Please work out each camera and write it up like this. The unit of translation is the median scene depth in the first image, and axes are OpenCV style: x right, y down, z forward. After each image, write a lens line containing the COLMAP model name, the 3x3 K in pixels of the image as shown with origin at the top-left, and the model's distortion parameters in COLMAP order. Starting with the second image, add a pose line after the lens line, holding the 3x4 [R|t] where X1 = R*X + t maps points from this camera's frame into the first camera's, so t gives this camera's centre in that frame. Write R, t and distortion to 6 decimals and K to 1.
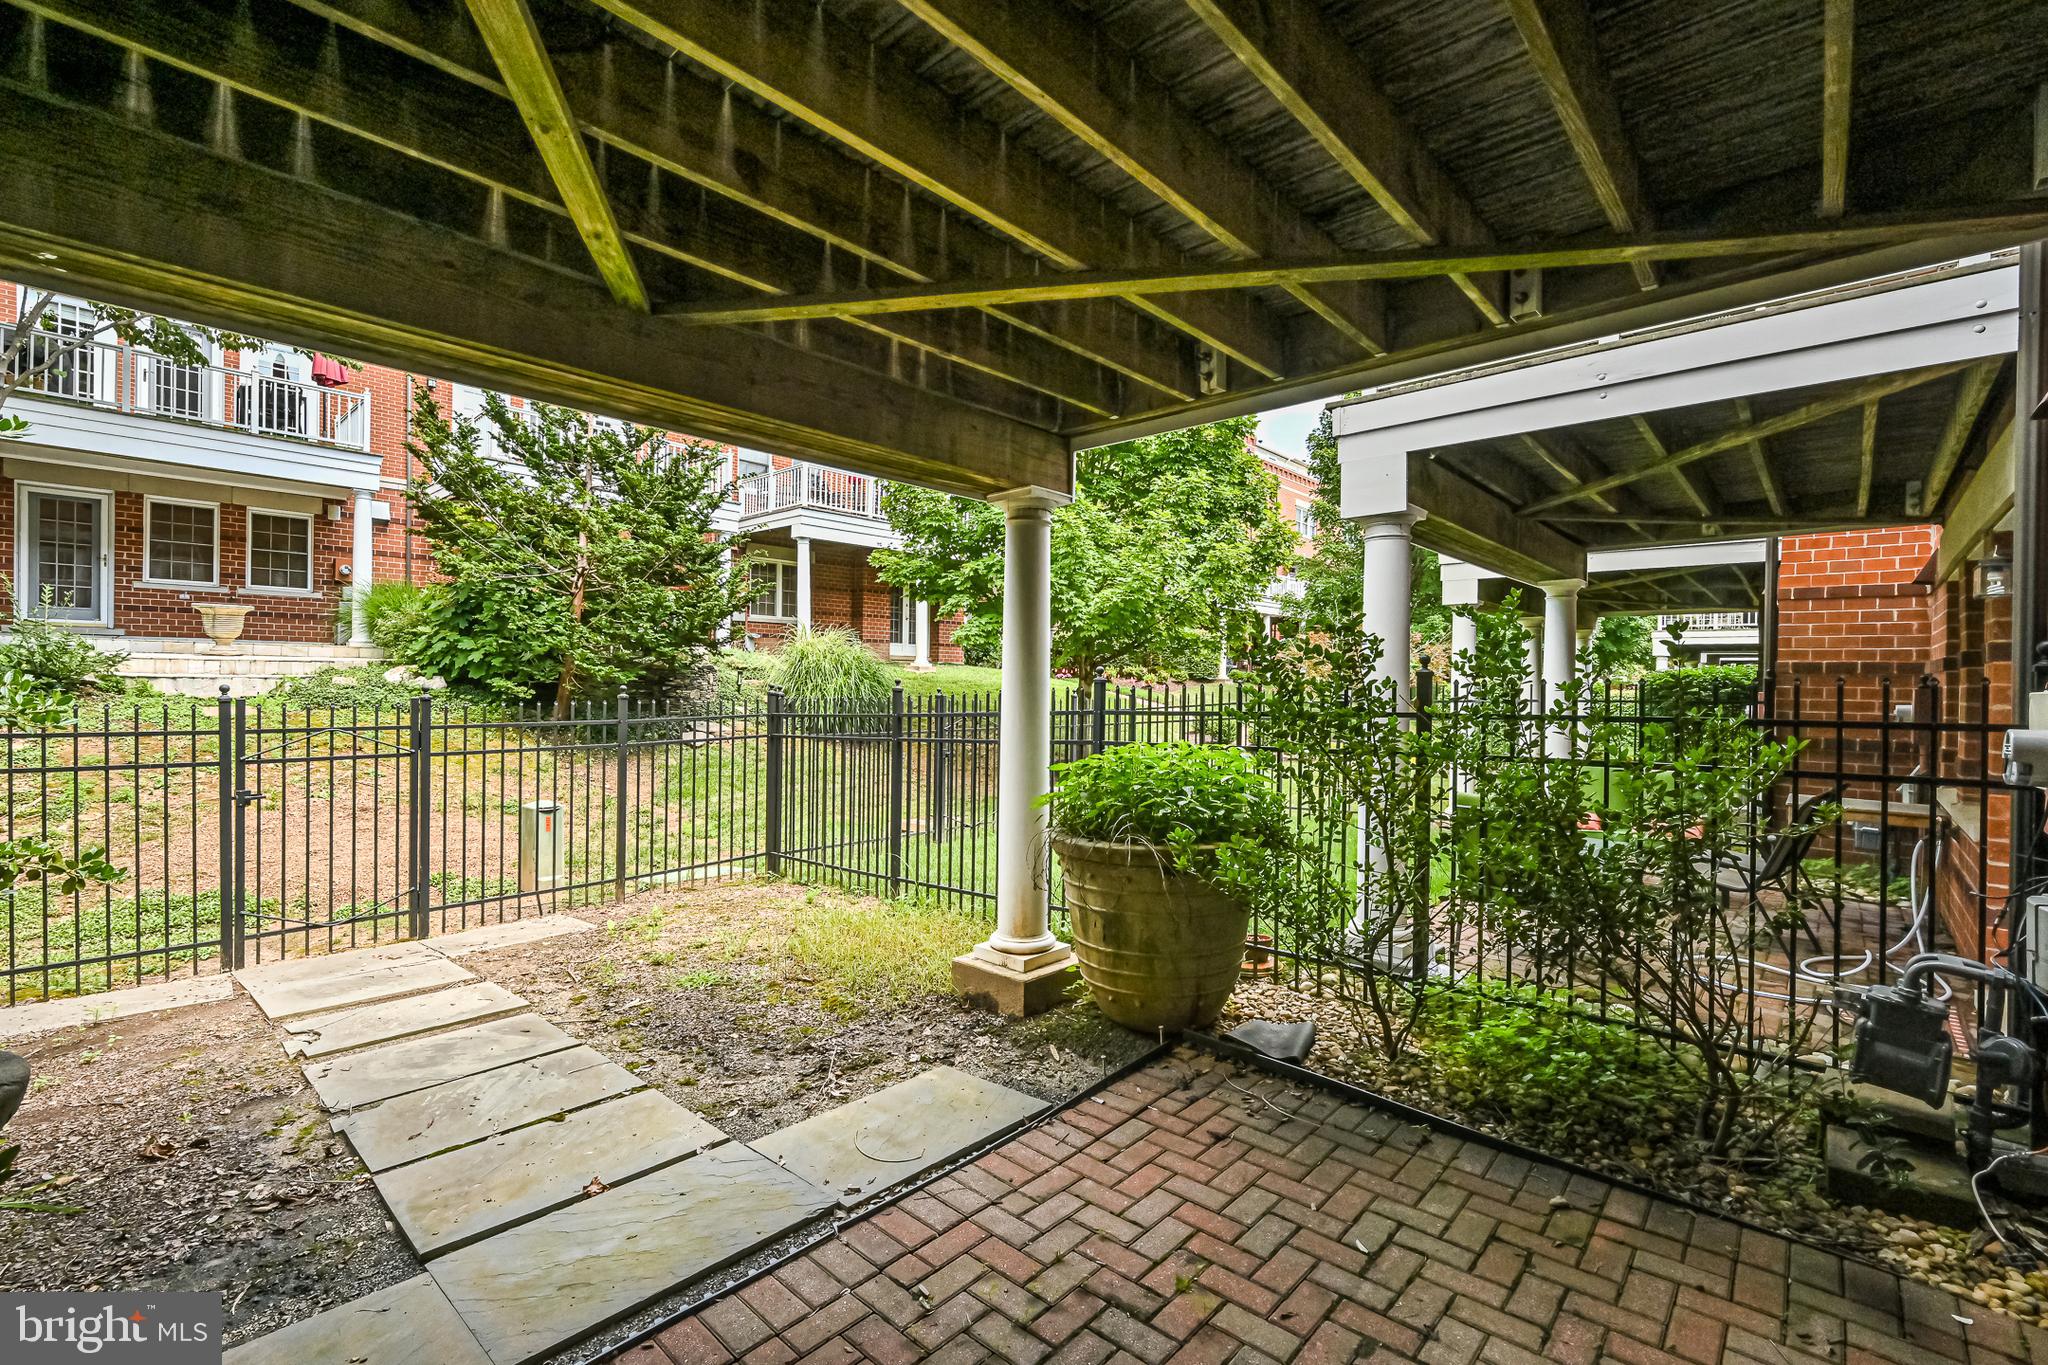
lens RADIAL K [[896.6, 0, 1030.0], [0, 896.6, 688.0], [0, 0, 1]] dist [0.000195, 0.000020]
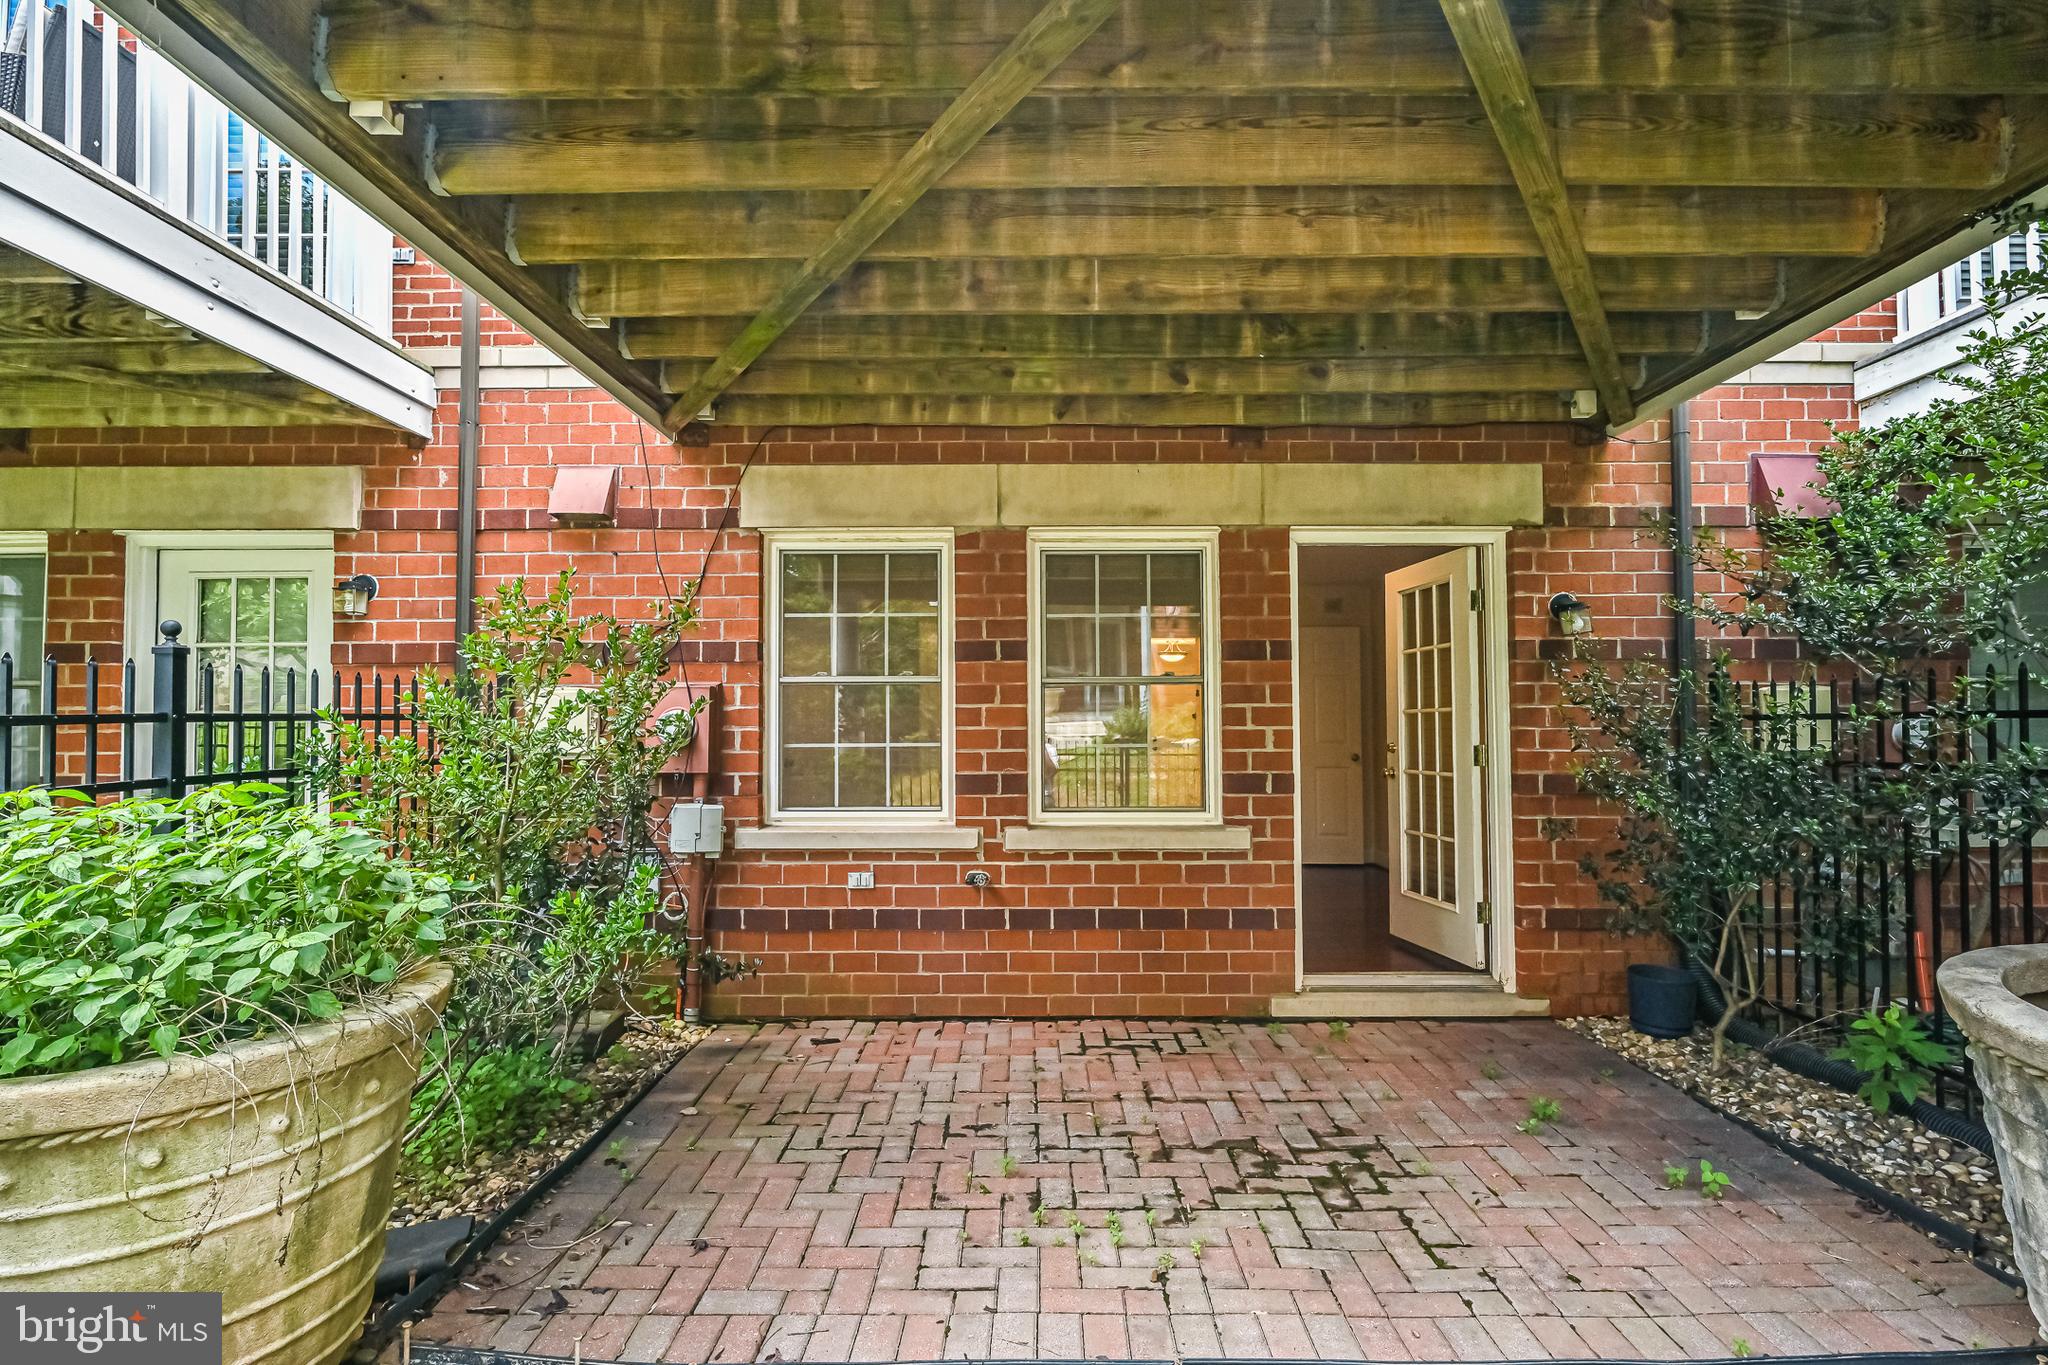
lens RADIAL K [[1056.9, 0, 1025.1], [0, 1056.9, 687.6], [0, 0, 1]] dist [0.001265, 0.000085]
pose [[-0.666587, 0.019637, 0.745168, -0.731591], [0.005609, 0.999757, -0.021328, 0.039428], [-0.745406, -0.010038, -0.666535, 1.533613]]
